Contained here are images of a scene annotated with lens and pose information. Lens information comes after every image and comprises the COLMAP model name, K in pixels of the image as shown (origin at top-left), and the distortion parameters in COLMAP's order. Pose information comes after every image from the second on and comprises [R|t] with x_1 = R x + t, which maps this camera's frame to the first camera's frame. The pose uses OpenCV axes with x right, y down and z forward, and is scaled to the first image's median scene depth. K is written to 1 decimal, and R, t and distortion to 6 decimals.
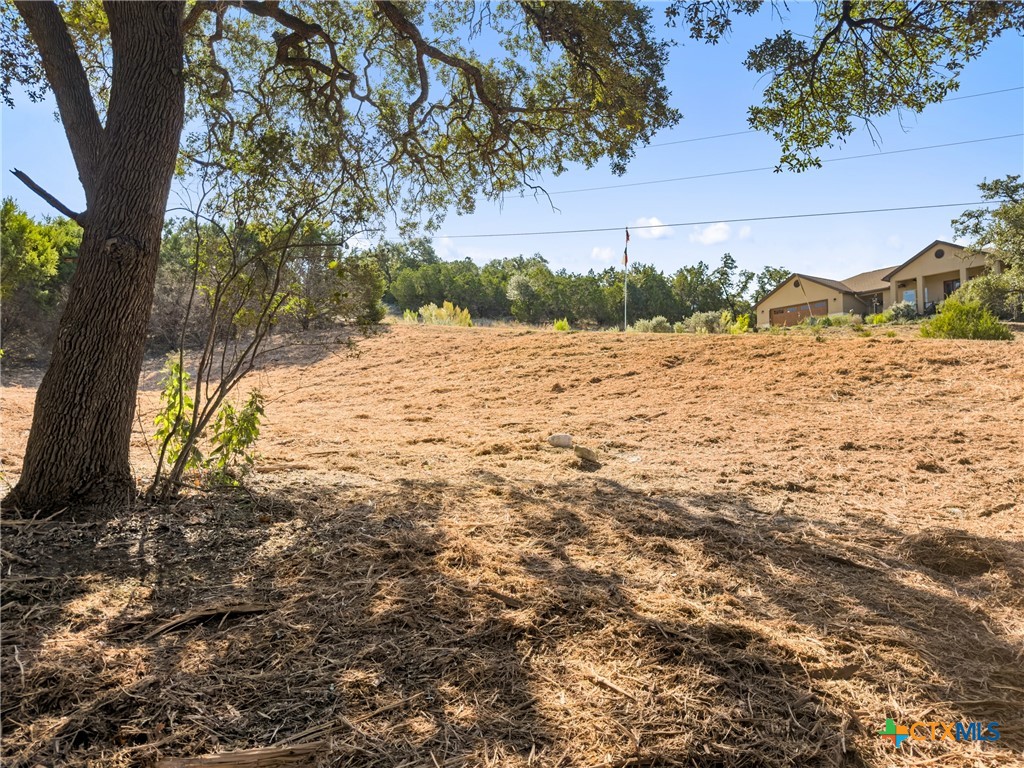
lens RADIAL K [[710.5, 0, 511.7], [0, 710.5, 389.7], [0, 0, 1]] dist [0.110999, -0.171999]
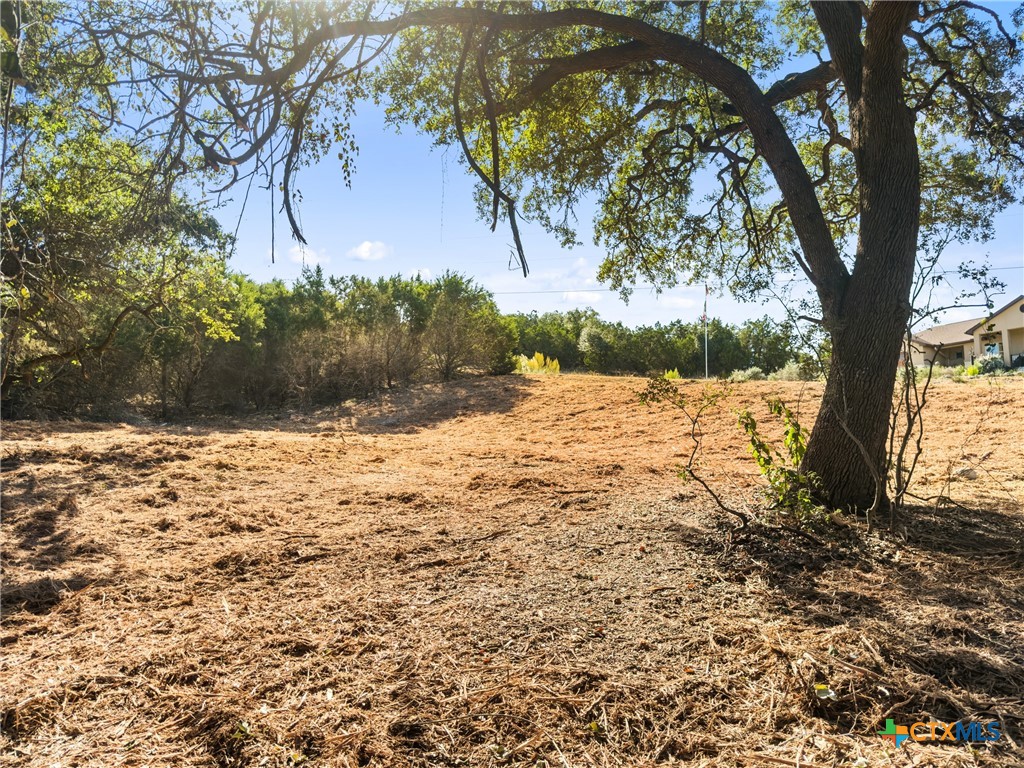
lens RADIAL K [[710.5, 0, 511.7], [0, 710.5, 389.7], [0, 0, 1]] dist [0.110999, -0.171999]
pose [[0.999965, 0.001848, -0.008130, -0.117153], [-0.002430, 0.997387, -0.072206, 0.004324], [0.007975, 0.072223, 0.997357, -0.025982]]
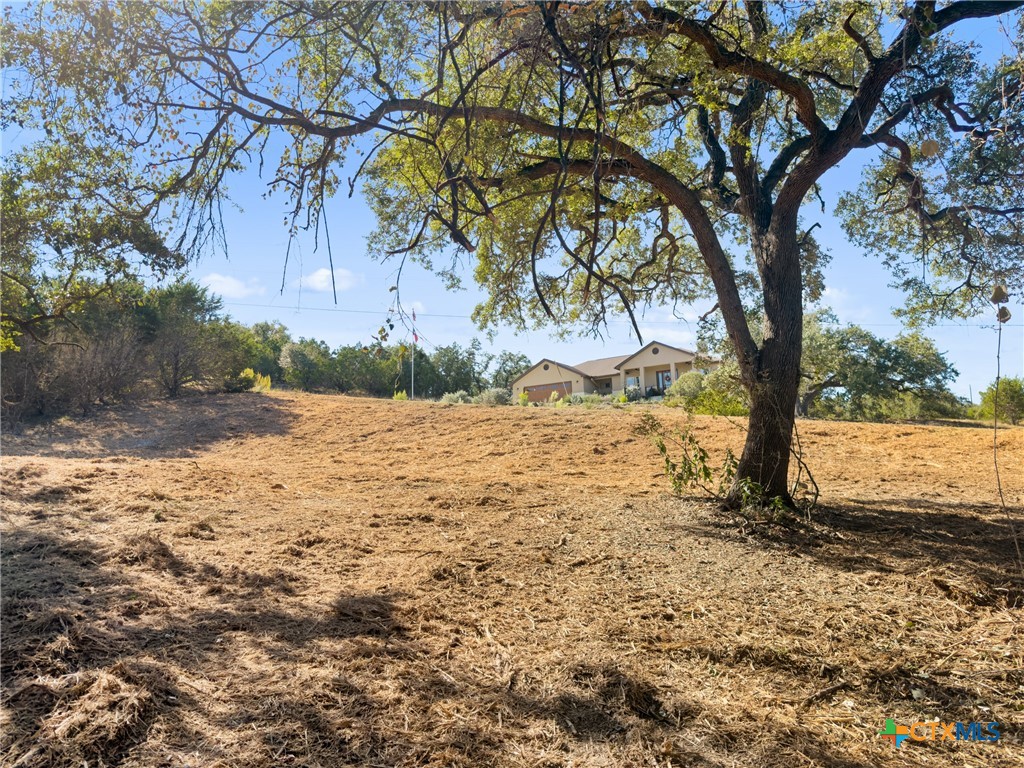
lens RADIAL K [[708.5, 0, 512.0], [0, 708.5, 384.0], [0, 0, 1]] dist [0.104921, -0.171773]
pose [[0.893068, 0.035059, 0.448553, -0.201363], [0.011674, 0.994818, -0.100998, 0.001827], [-0.449770, 0.095435, 0.888031, -0.036596]]
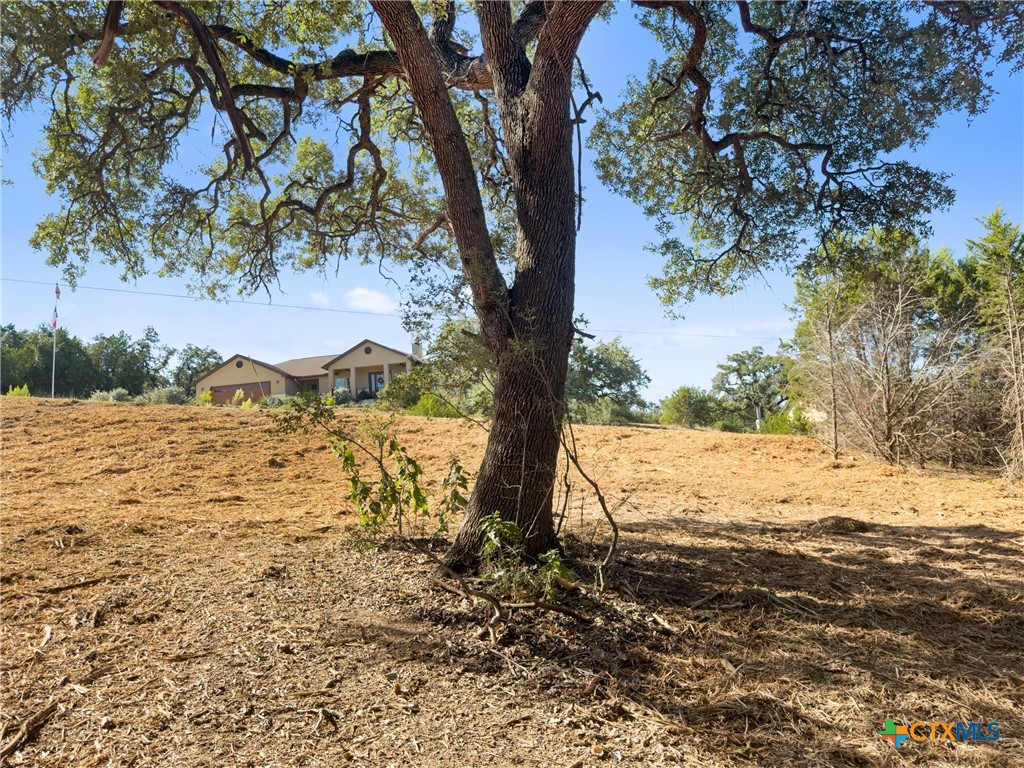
lens RADIAL K [[710.5, 0, 511.7], [0, 710.5, 389.7], [0, 0, 1]] dist [0.110999, -0.171999]
pose [[0.652045, 0.050814, 0.756476, -0.141549], [0.031833, 0.995037, -0.094277, 0.000539], [-0.757512, 0.085553, 0.647191, 0.030333]]
